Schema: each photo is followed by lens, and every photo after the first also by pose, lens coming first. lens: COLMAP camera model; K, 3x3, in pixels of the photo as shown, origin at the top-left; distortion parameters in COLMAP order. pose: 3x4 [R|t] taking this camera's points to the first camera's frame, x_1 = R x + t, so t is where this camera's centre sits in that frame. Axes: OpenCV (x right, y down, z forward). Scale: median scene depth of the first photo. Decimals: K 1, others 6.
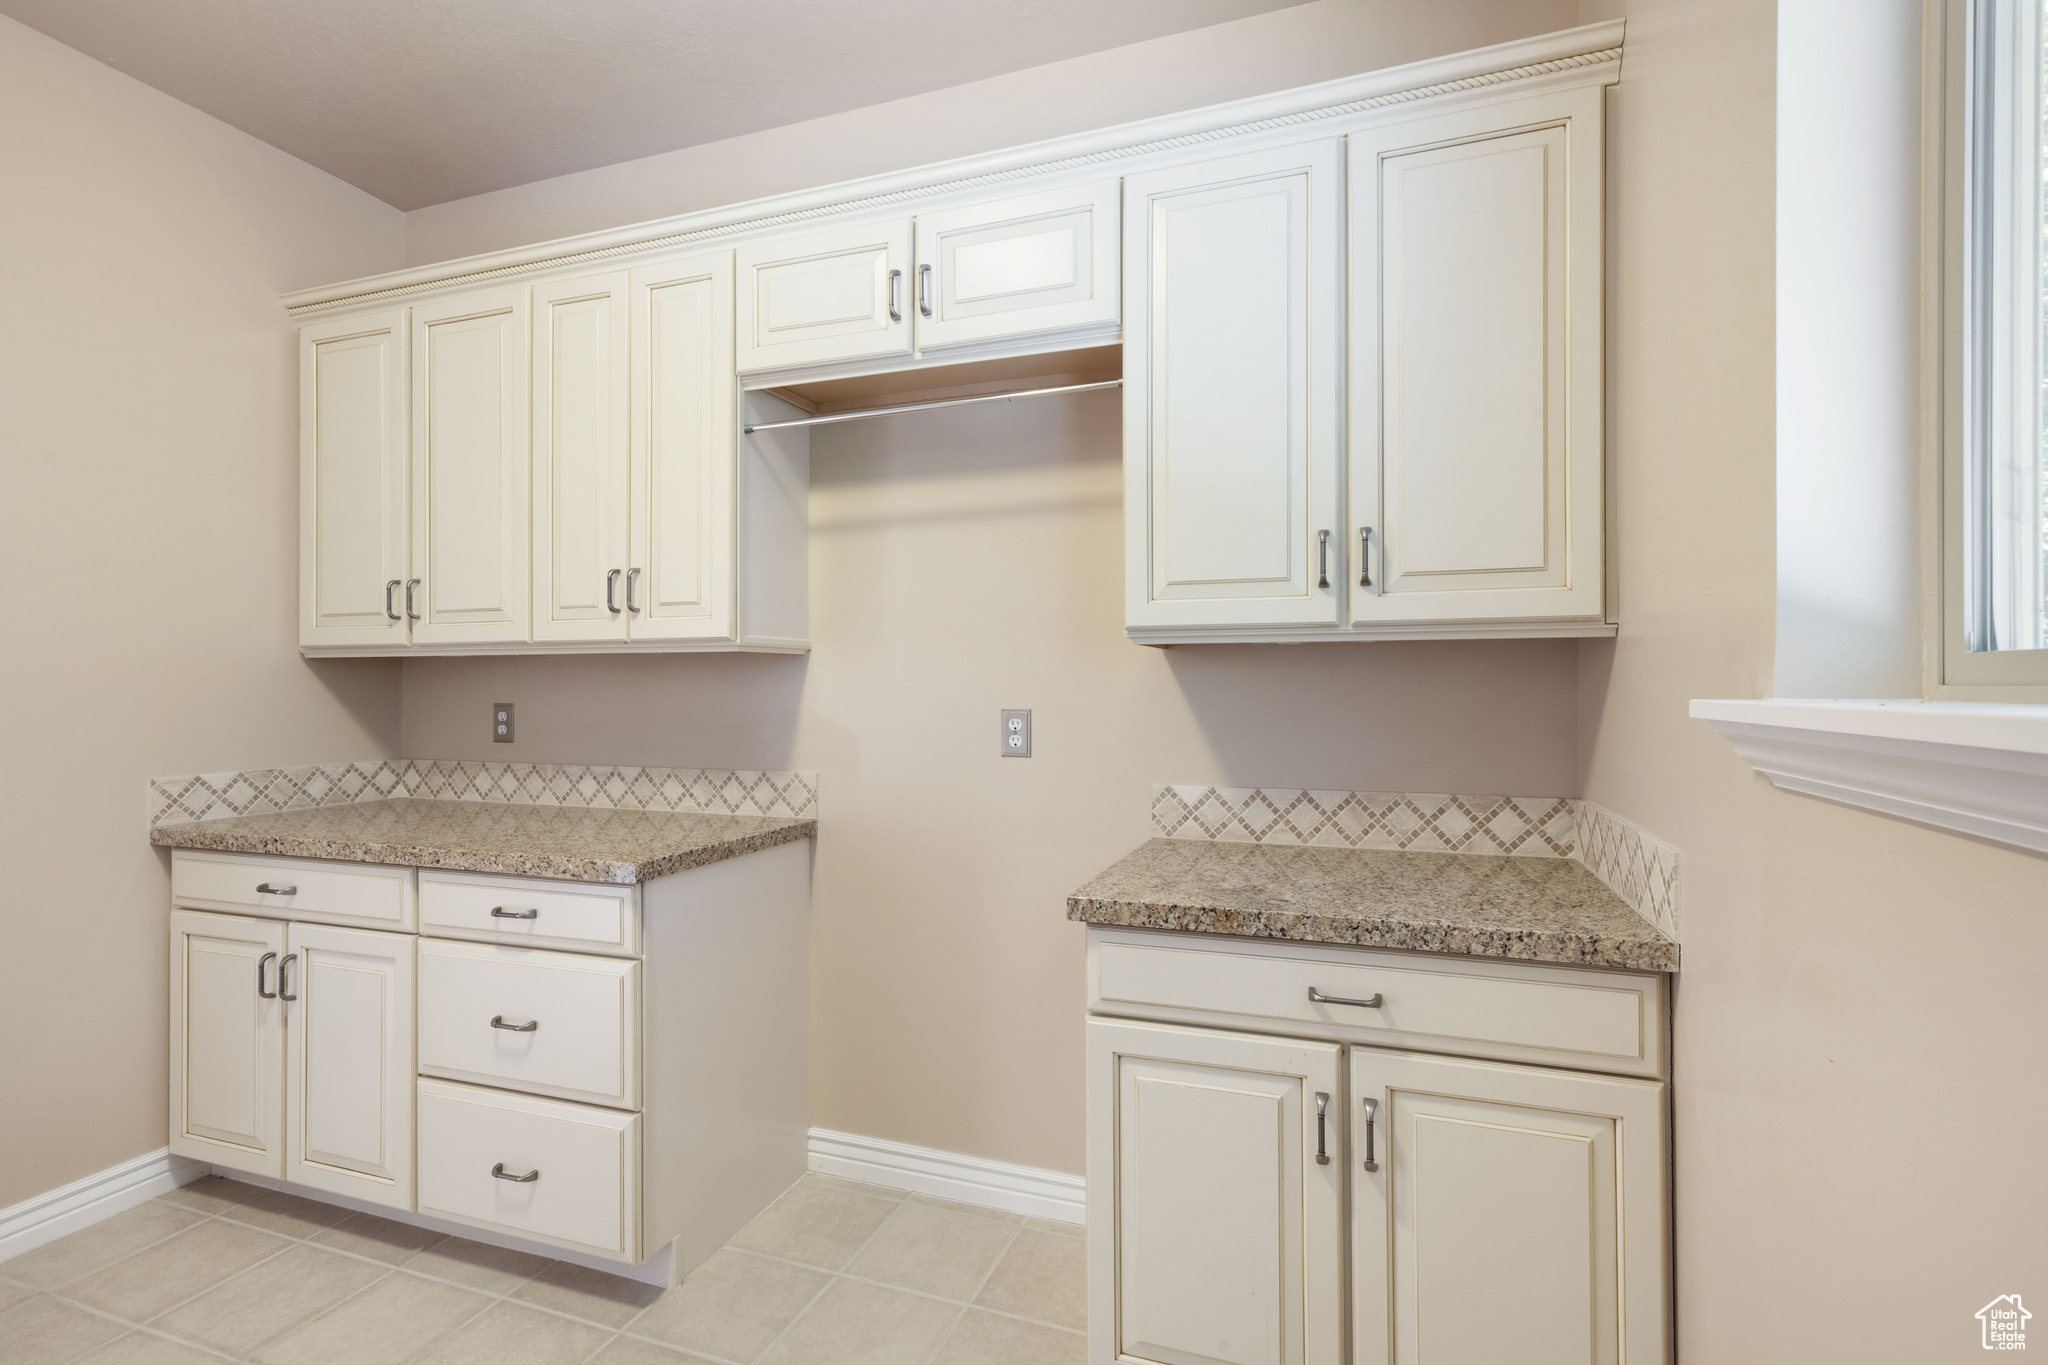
lens RADIAL K [[970.9, 0, 1028.4], [0, 970.9, 680.8], [0, 0, 1]] dist [-0.000878, 0.006320]
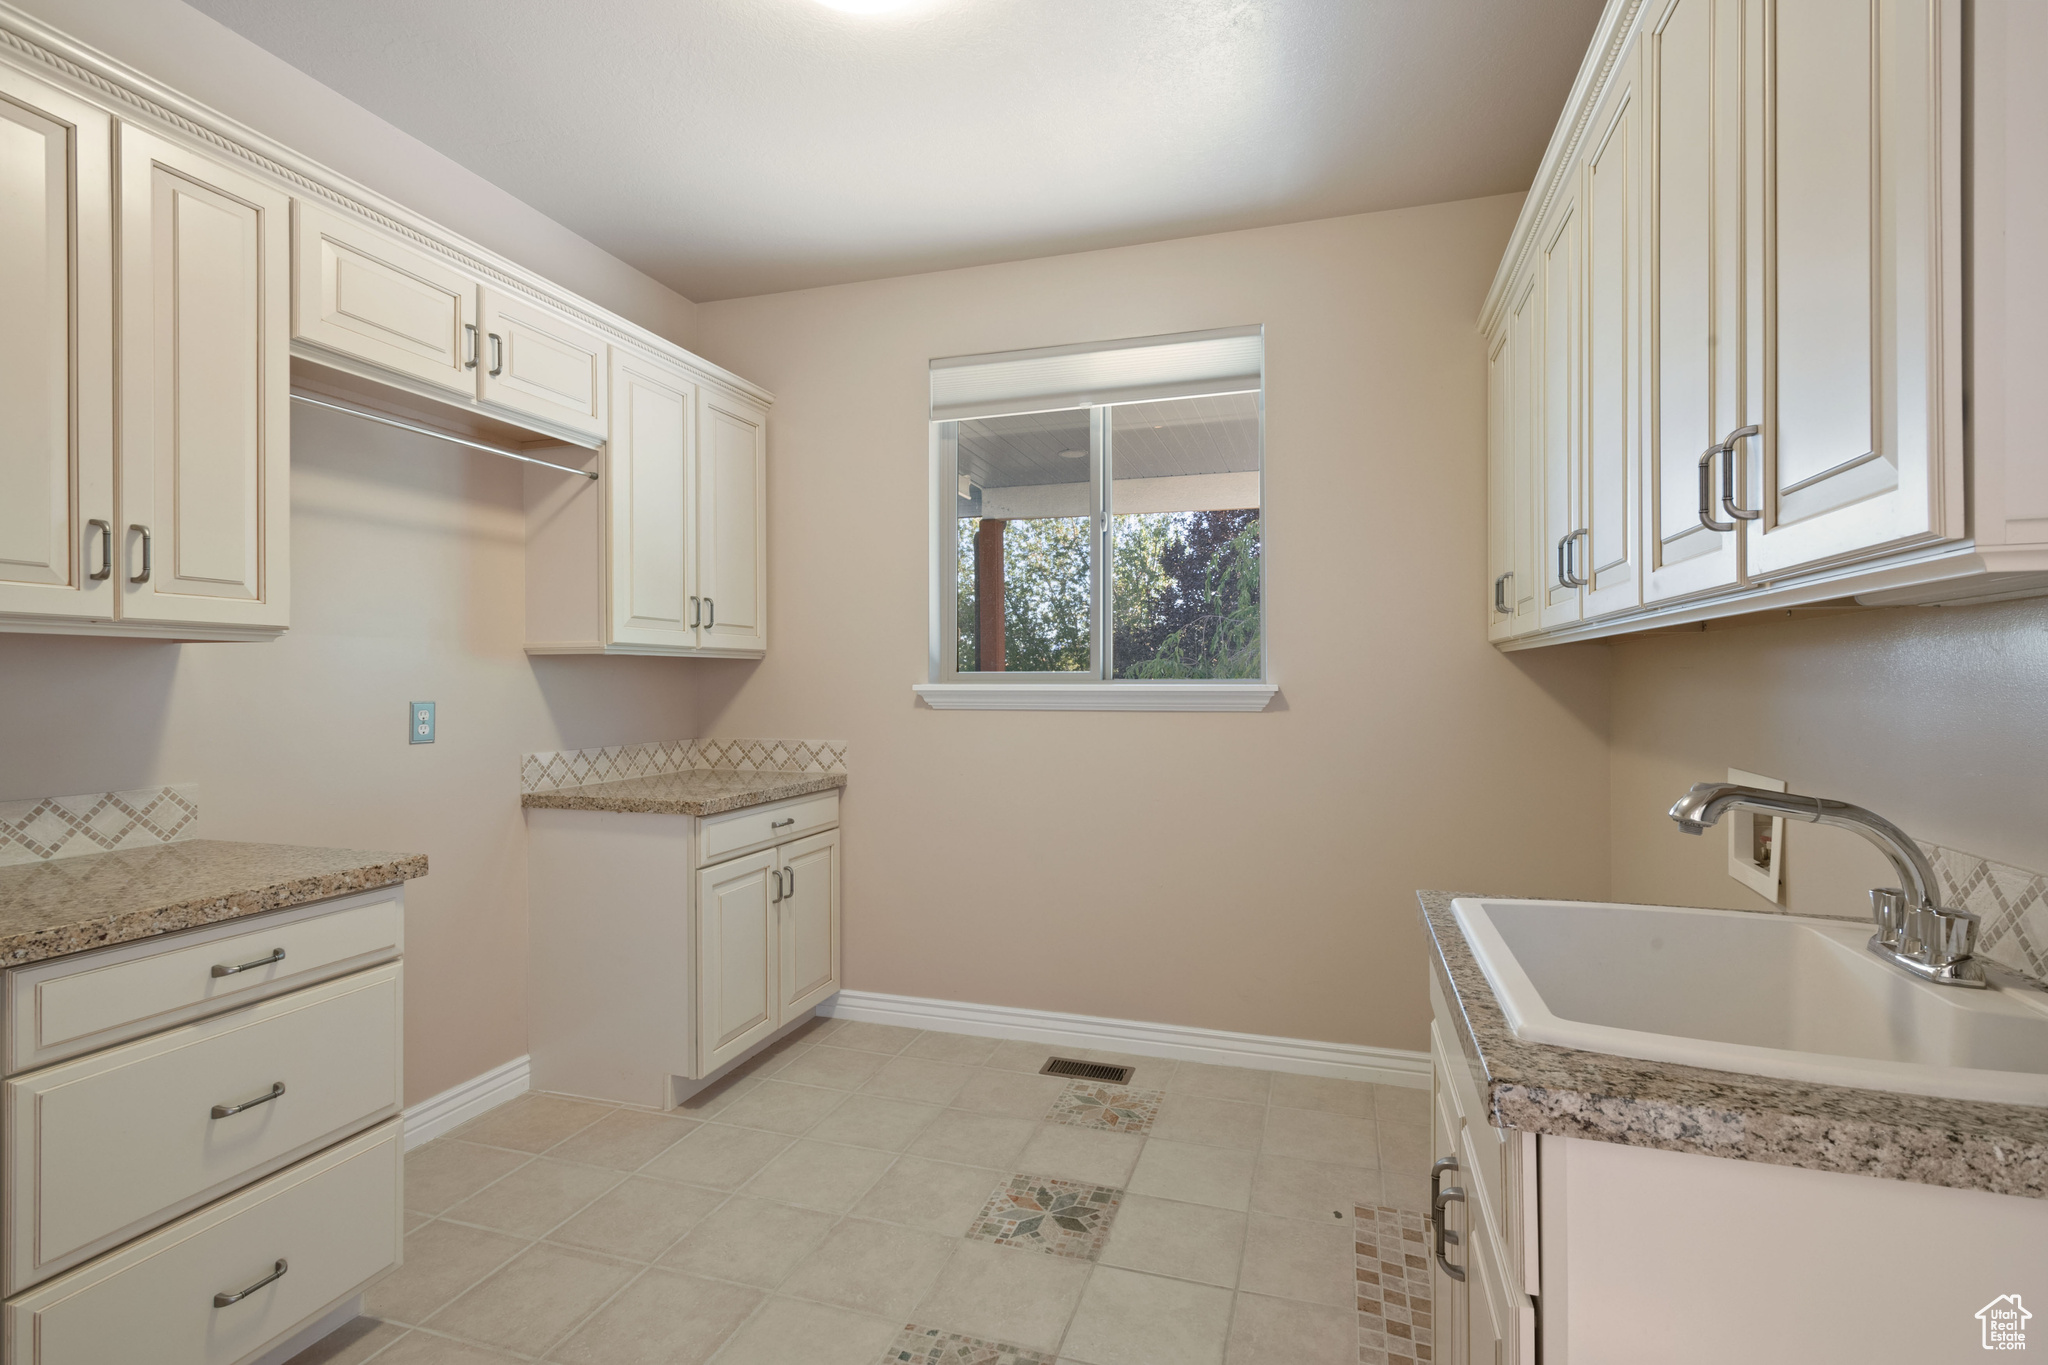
lens RADIAL K [[970.9, 0, 1028.4], [0, 970.9, 680.8], [0, 0, 1]] dist [-0.000878, 0.006320]
pose [[-0.044859, 0.001702, 0.998992, -1.308692], [-0.002883, 0.999994, -0.001833, 0.005236], [-0.998989, -0.002963, -0.044854, 0.377495]]
